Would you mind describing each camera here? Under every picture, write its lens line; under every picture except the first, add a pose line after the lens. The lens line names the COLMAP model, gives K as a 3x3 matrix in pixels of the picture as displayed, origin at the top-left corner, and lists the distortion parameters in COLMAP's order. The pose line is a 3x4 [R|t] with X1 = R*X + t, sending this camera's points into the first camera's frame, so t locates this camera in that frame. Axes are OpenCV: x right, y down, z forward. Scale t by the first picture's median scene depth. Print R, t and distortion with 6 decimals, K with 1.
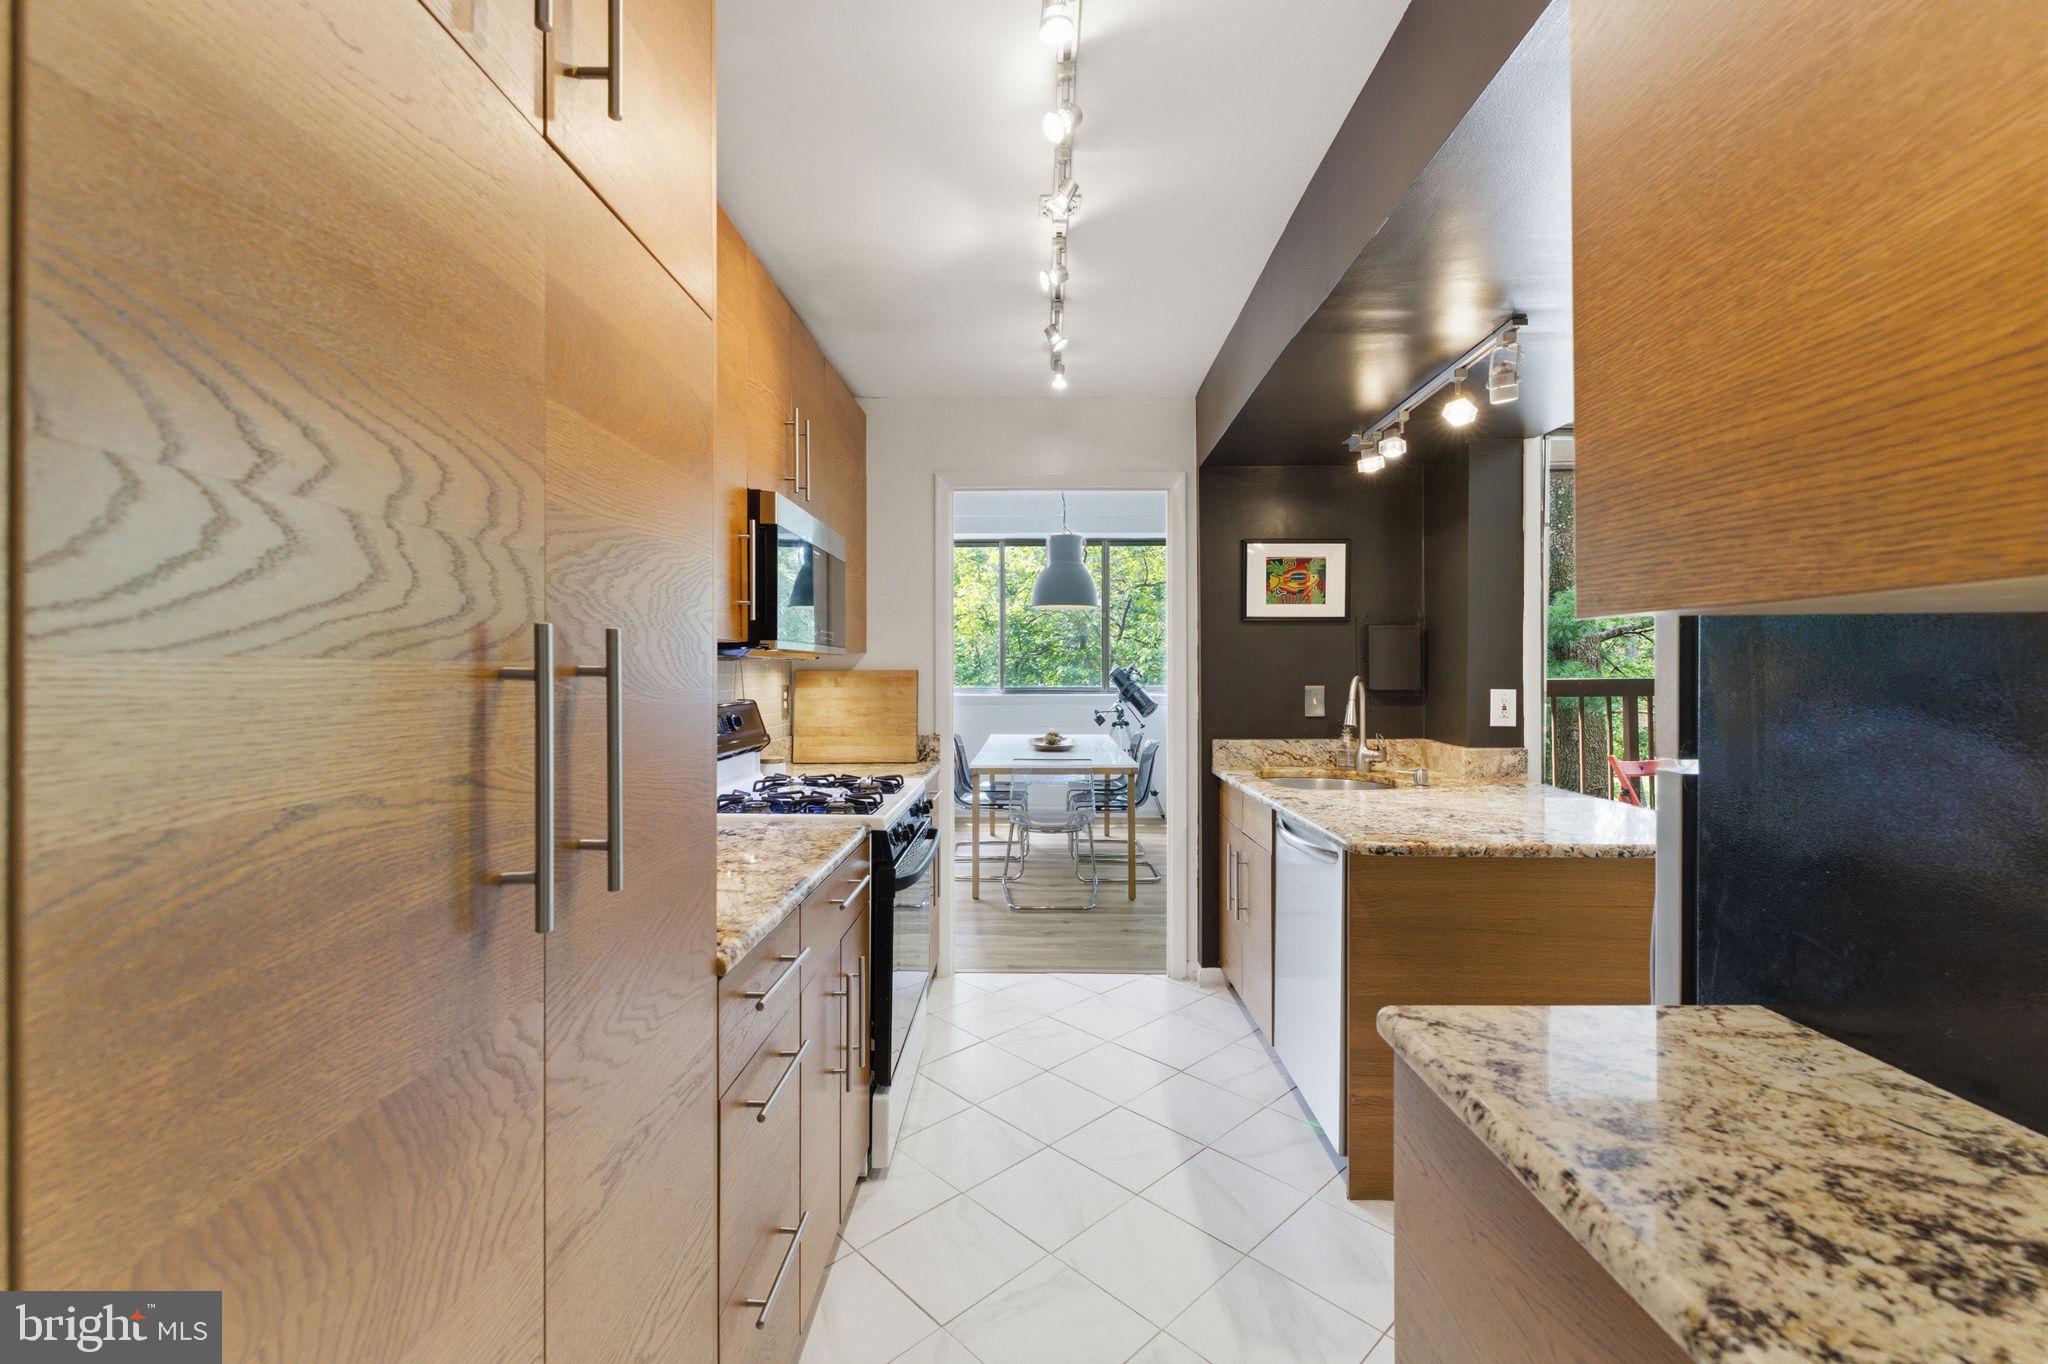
lens RADIAL K [[868.3, 0, 1032.9], [0, 868.3, 680.2], [0, 0, 1]] dist [0.004337, -0.001635]
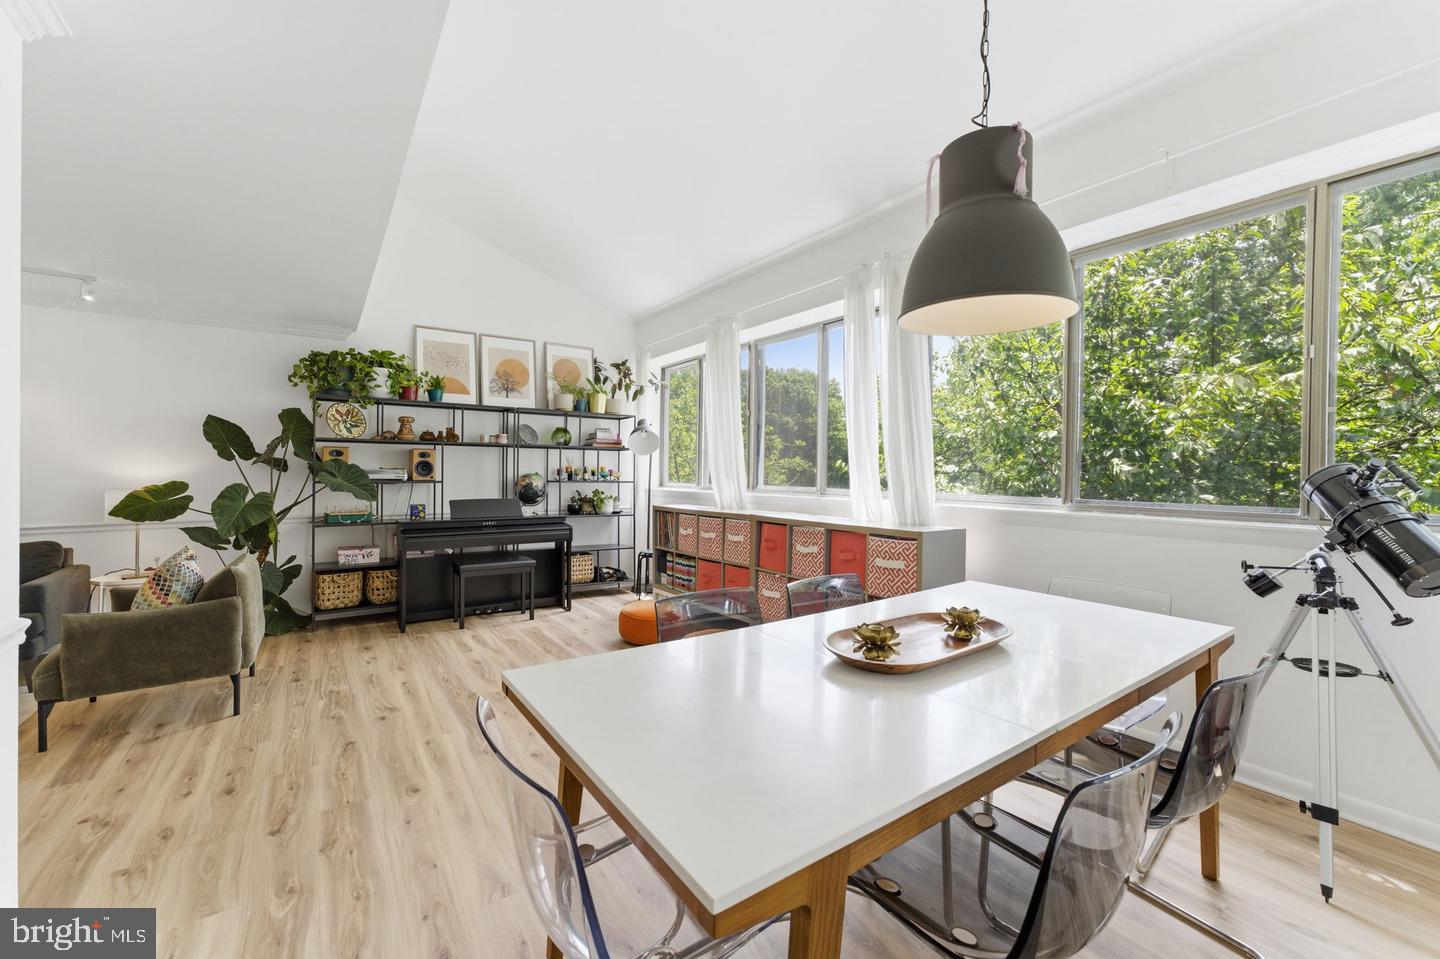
lens RADIAL K [[584.8, 0, 723.8], [0, 584.8, 473.5], [0, 0, 1]] dist [-0.000722, 0.000133]
pose [[0.604536, 0.005733, -0.796557, 0.280097], [-0.009074, 0.999959, 0.000310, -0.014512], [0.796526, 0.007041, 0.604563, 1.147435]]
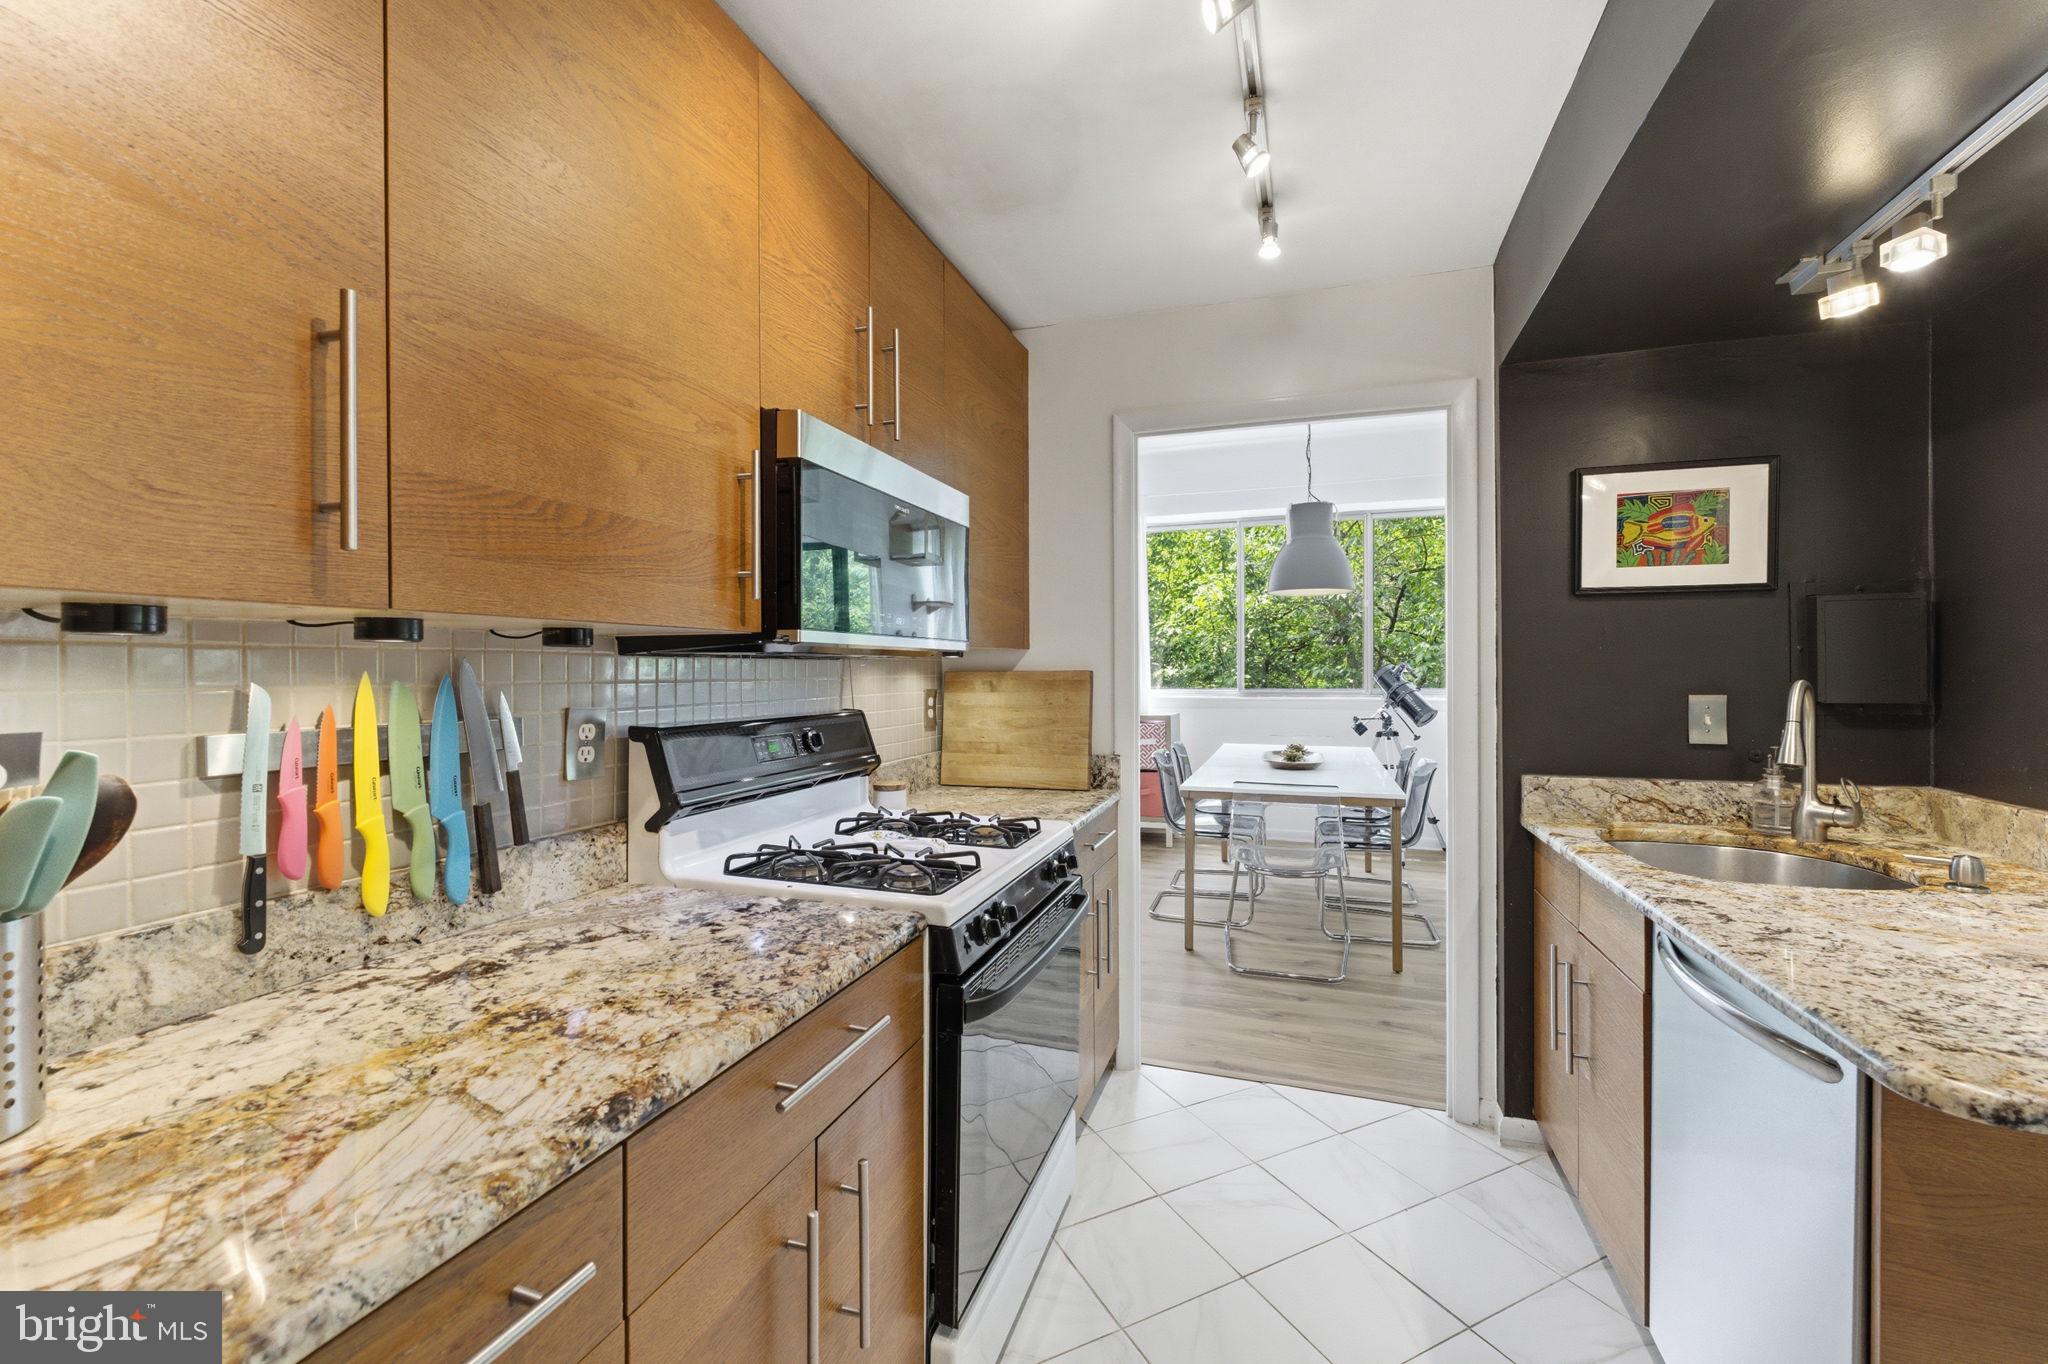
lens RADIAL K [[831.7, 0, 1029.8], [0, 831.7, 674.9], [0, 0, 1]] dist [-0.000722, 0.000133]
pose [[0.949933, 0.000310, -0.312452, 0.048252], [-0.001125, 0.999996, -0.002430, -0.006205], [0.312451, 0.002660, 0.949930, 0.279020]]
